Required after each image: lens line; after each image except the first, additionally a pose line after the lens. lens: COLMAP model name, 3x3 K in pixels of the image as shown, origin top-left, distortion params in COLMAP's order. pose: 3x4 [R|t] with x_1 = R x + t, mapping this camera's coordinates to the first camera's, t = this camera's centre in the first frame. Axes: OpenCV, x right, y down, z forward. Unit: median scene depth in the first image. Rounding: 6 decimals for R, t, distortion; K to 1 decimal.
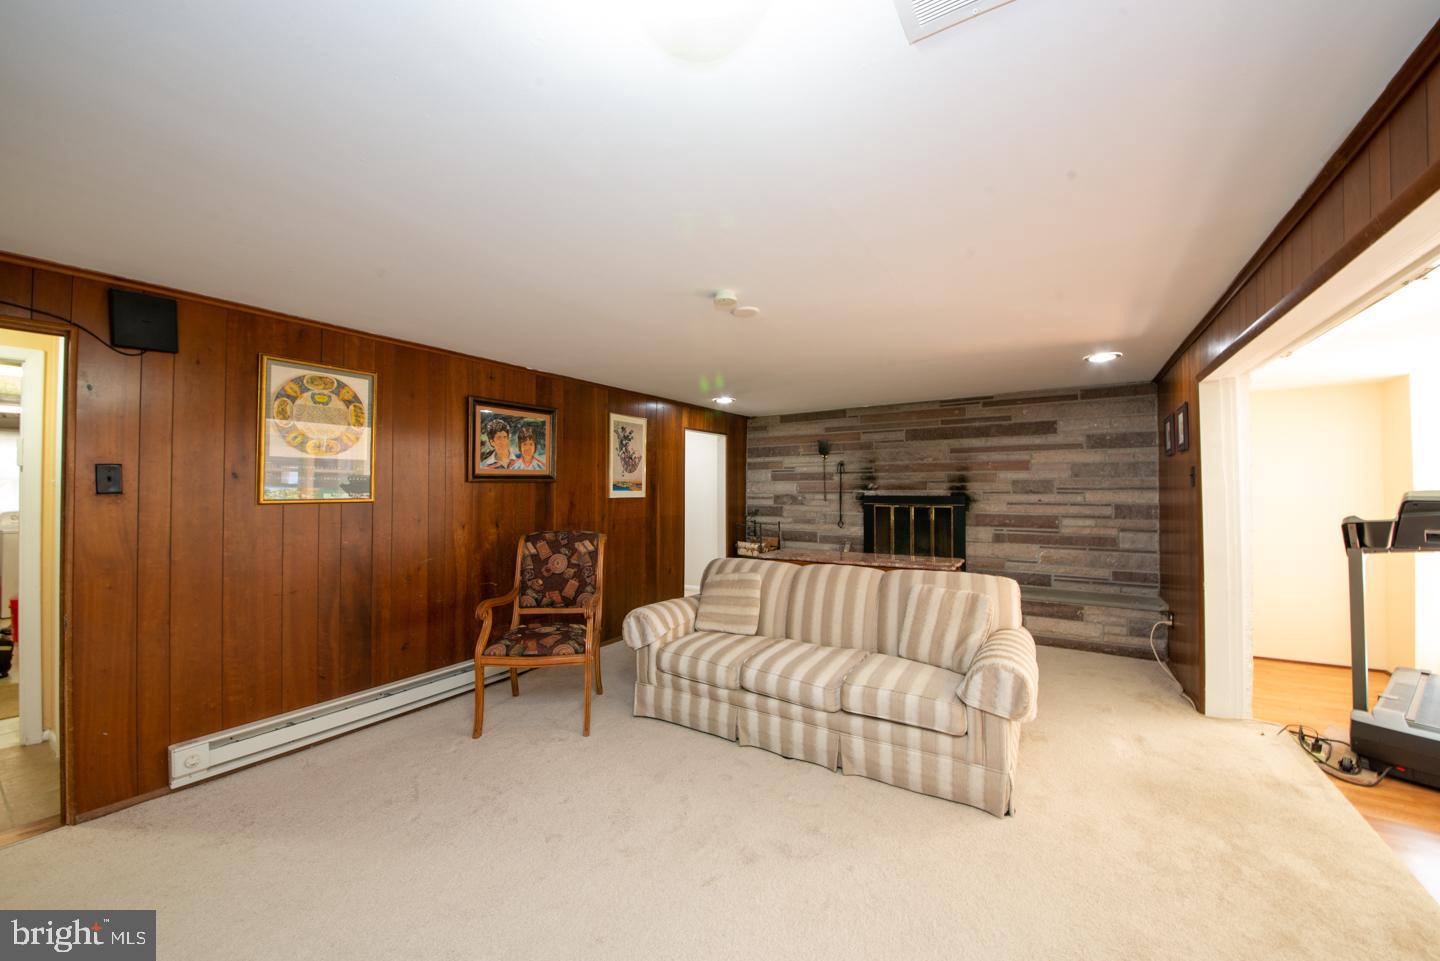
lens RADIAL K [[538.3, 0, 715.2], [0, 538.3, 487.8], [0, 0, 1]] dist [0.002885, -0.000039]
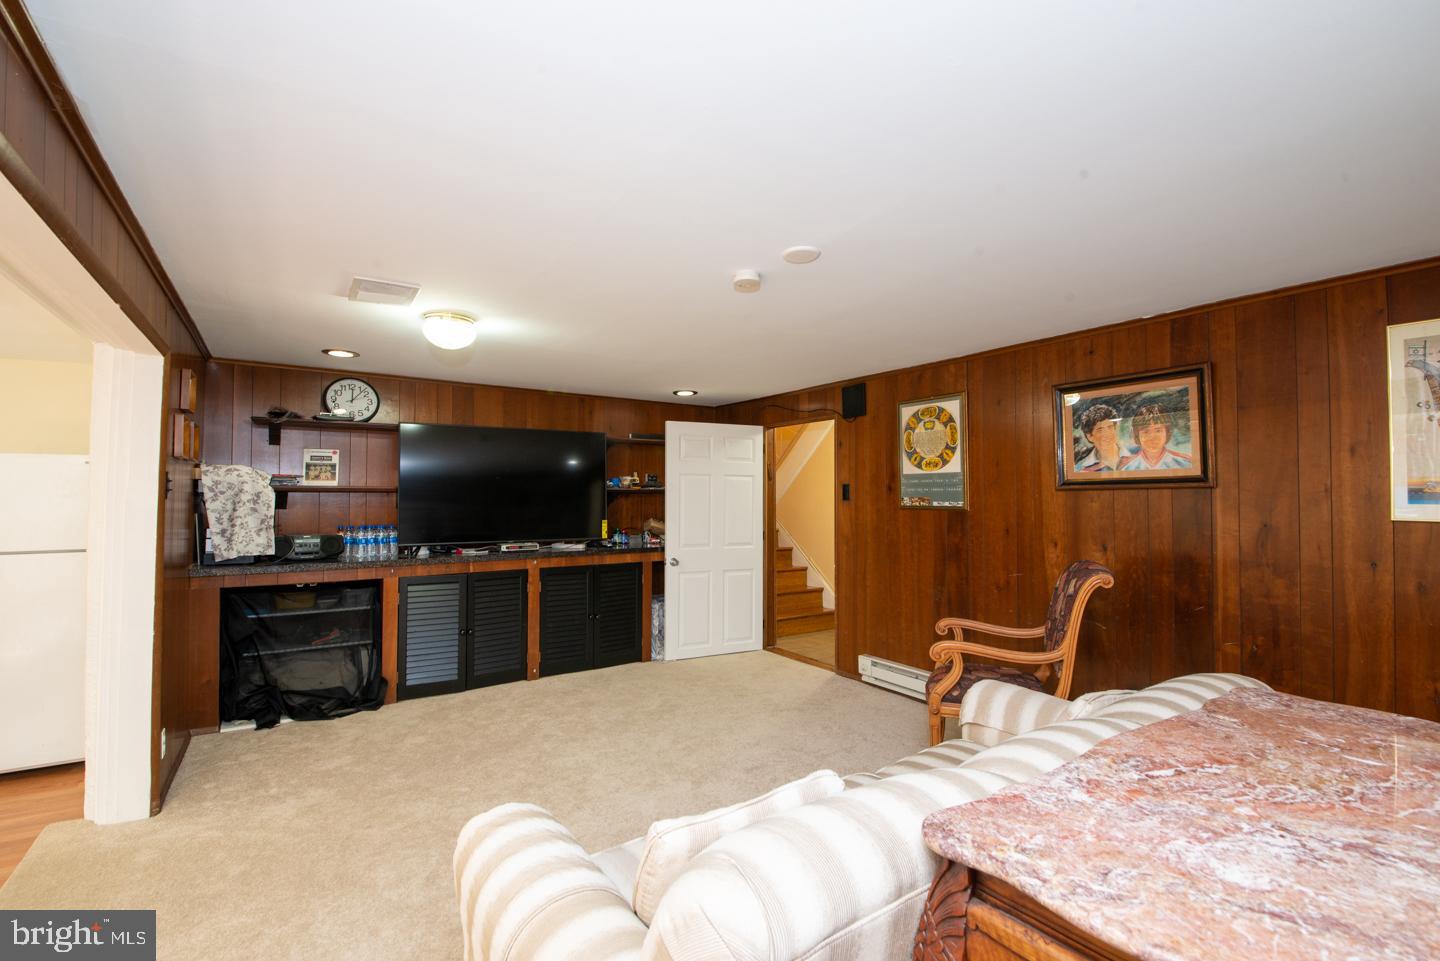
lens RADIAL K [[651.6, 0, 719.5], [0, 651.6, 479.8], [0, 0, 1]] dist [0.021020, -0.000330]
pose [[-0.395021, -0.021048, -0.918431, 0.405496], [0.004722, 0.999678, -0.024941, -0.002314], [0.918660, -0.014189, -0.394794, 0.559468]]
